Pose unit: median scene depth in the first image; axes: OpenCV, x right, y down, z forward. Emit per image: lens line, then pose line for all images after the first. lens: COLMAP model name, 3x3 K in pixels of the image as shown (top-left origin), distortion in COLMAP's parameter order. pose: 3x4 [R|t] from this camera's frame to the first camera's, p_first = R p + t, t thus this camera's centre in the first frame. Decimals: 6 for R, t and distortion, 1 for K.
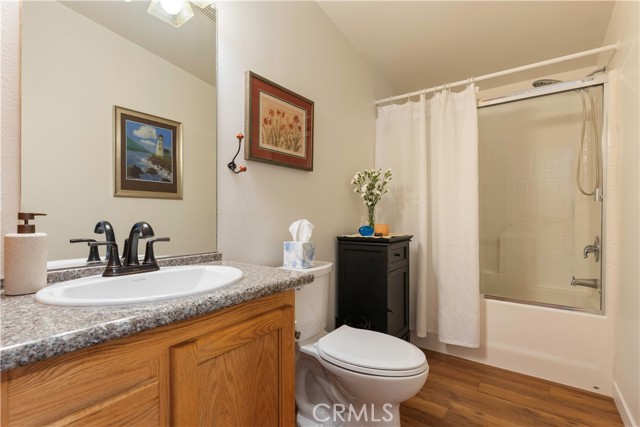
lens RADIAL K [[298.6, 0, 321.0], [0, 298.6, 216.3], [0, 0, 1]] dist [-0.000055, -0.002352]
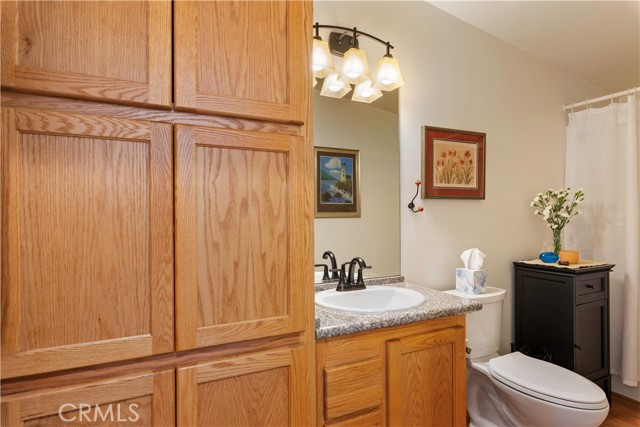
lens RADIAL K [[339.0, 0, 323.7], [0, 339.0, 213.2], [0, 0, 1]] dist [0.000400, -0.002436]
pose [[0.881314, -0.005325, -0.472502, 0.043370], [0.004210, 0.999985, -0.003416, -0.123721], [0.472513, 0.001021, 0.881323, -0.380353]]
